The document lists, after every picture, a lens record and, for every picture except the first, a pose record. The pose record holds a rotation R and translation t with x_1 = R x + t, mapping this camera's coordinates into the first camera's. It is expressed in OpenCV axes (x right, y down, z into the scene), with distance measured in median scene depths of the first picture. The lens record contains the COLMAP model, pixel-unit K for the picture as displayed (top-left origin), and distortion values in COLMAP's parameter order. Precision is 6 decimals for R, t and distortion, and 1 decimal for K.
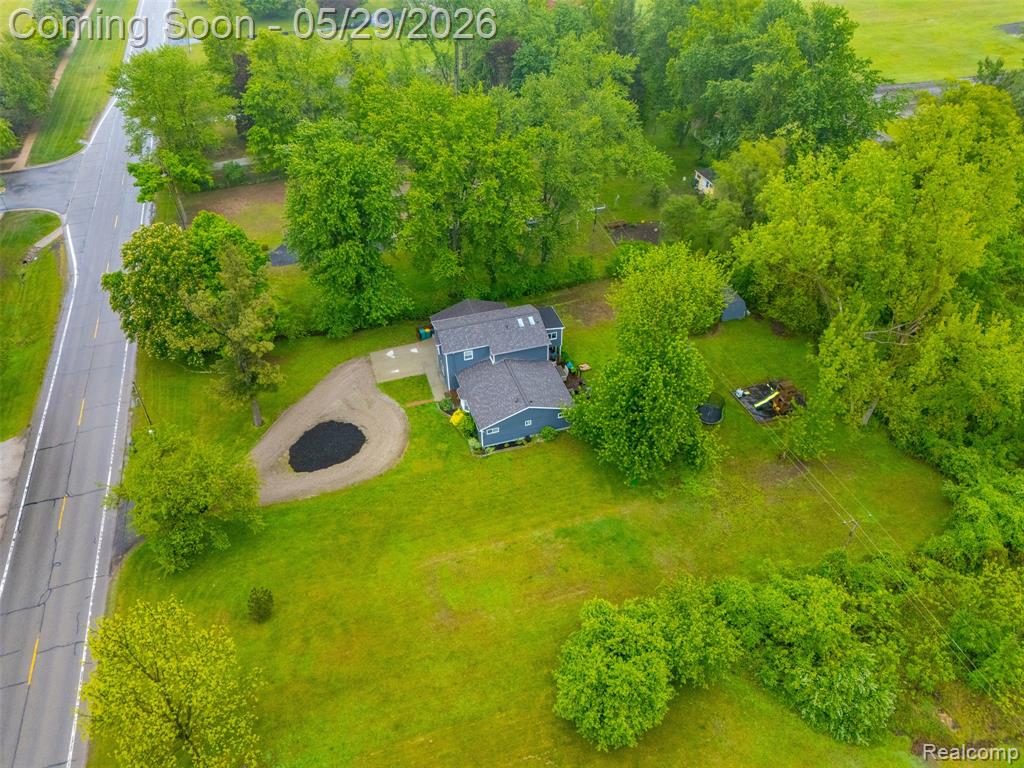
lens RADIAL K [[750.3, 0, 514.3], [0, 750.3, 382.8], [0, 0, 1]] dist [0.079228, -0.079105]
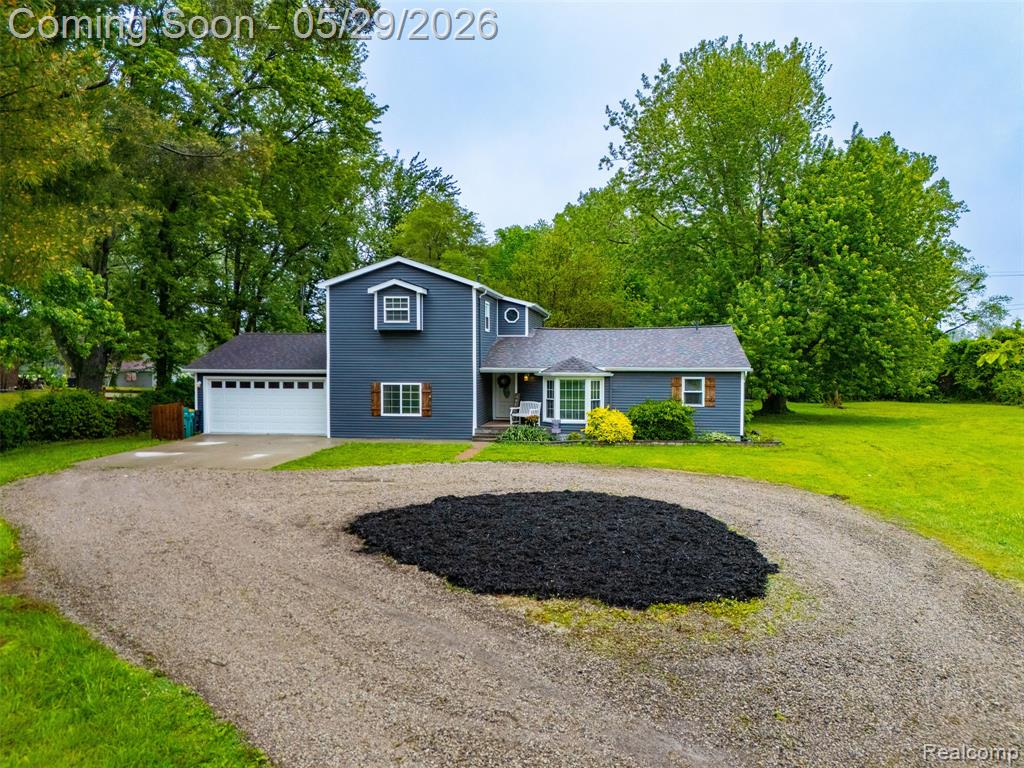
lens RADIAL K [[750.3, 0, 514.3], [0, 750.3, 382.8], [0, 0, 1]] dist [0.079228, -0.079105]
pose [[0.428204, -0.005840, 0.903663, -0.405573], [0.562077, 0.784734, -0.261271, 0.095408], [-0.707609, 0.619806, 0.339308, 0.920019]]
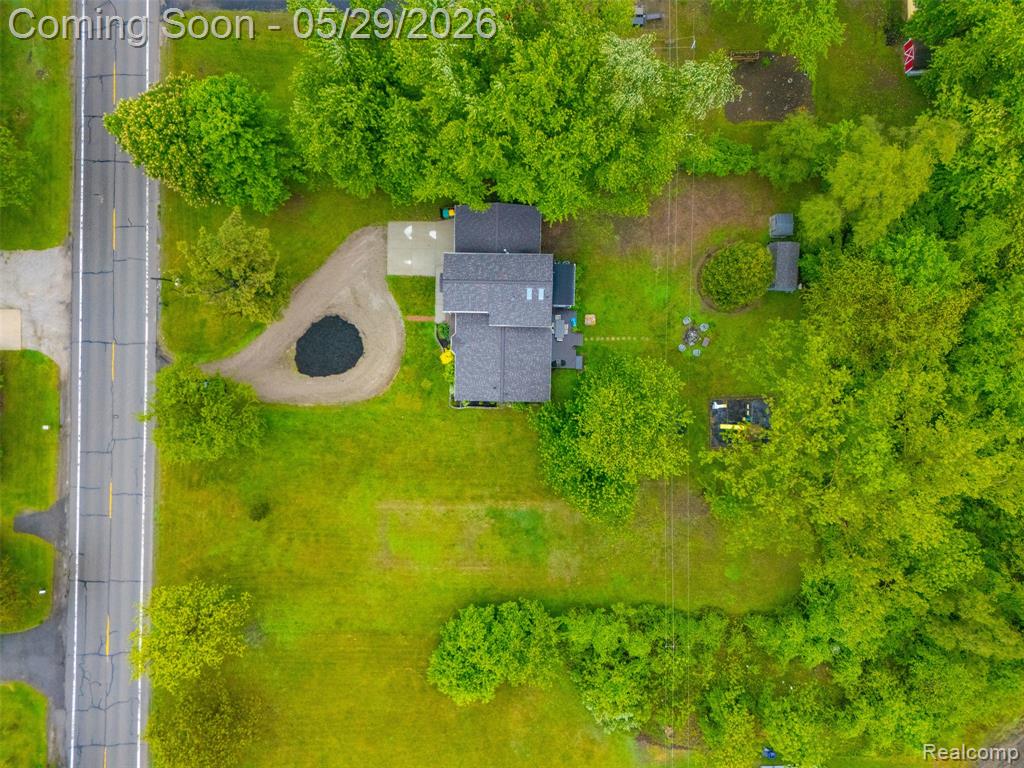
lens RADIAL K [[750.3, 0, 514.3], [0, 750.3, 382.8], [0, 0, 1]] dist [0.079228, -0.079105]
pose [[0.950018, 0.312190, 0.001713, 0.025704], [-0.199061, 0.601512, 0.773666, -0.797013], [0.240500, -0.735338, 0.633592, 0.319995]]
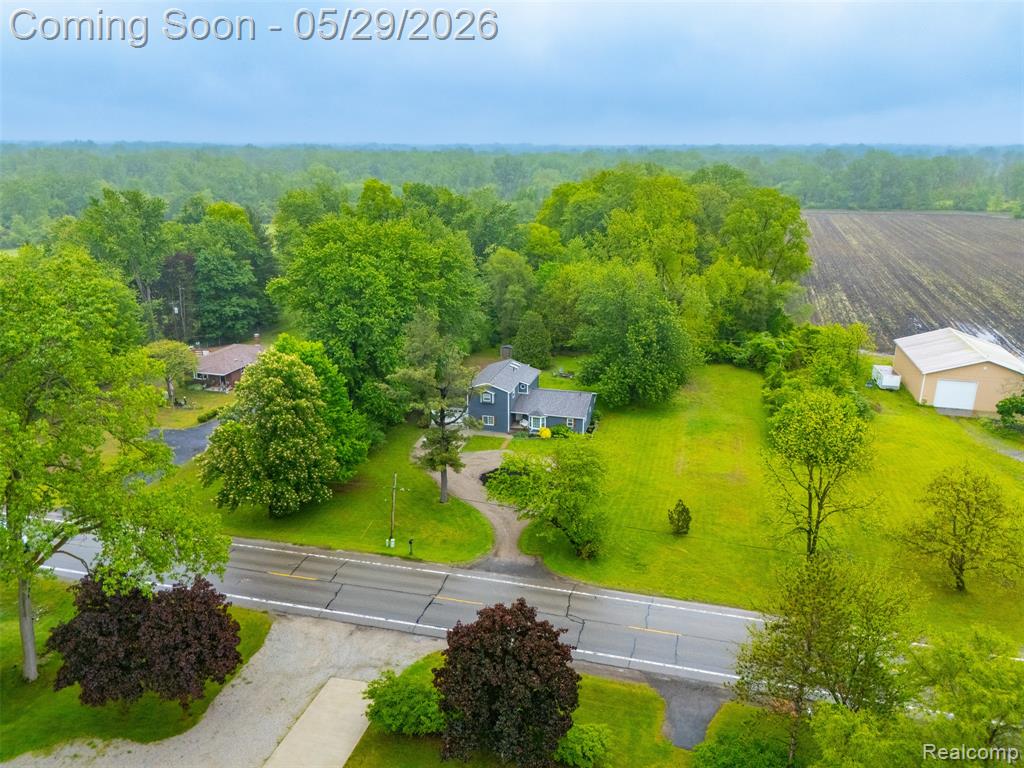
lens RADIAL K [[750.3, 0, 514.3], [0, 750.3, 382.8], [0, 0, 1]] dist [0.079228, -0.079105]
pose [[0.530956, -0.238721, 0.813079, -1.086888], [0.527339, 0.844155, -0.096517, 0.069068], [-0.663325, 0.480014, 0.574096, 0.304767]]
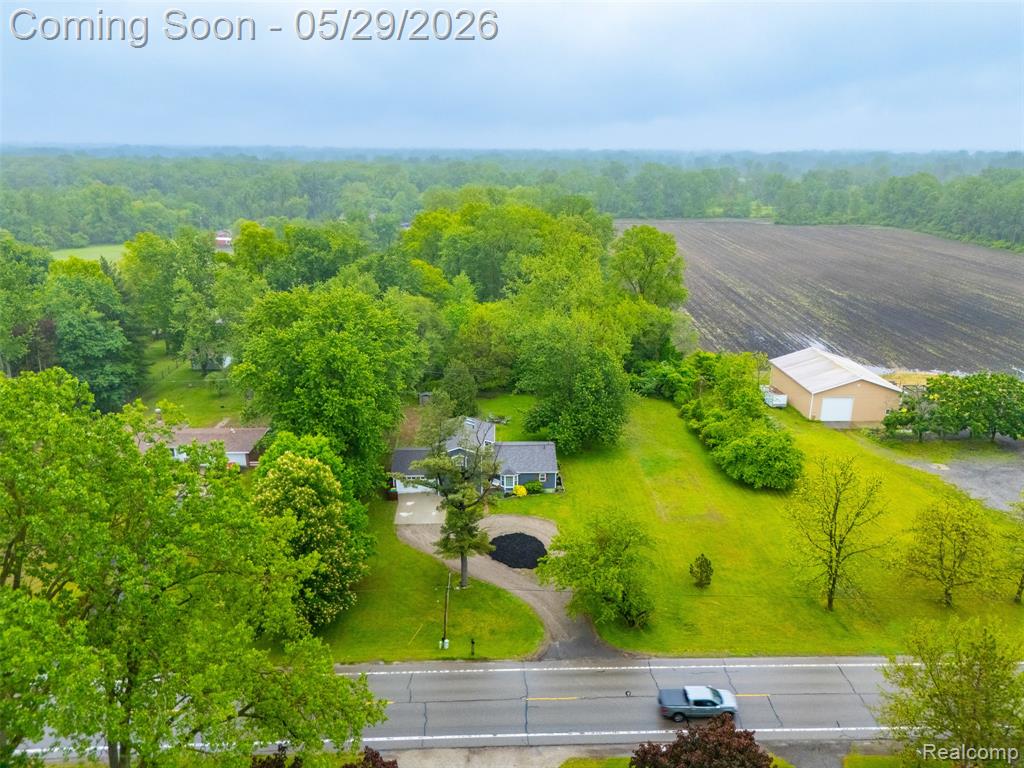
lens RADIAL K [[750.3, 0, 514.3], [0, 750.3, 382.8], [0, 0, 1]] dist [0.079228, -0.079105]
pose [[0.268488, -0.272232, 0.924015, -1.178860], [0.602699, 0.795760, 0.059322, -0.175441], [-0.751444, 0.540976, 0.377726, 0.459323]]
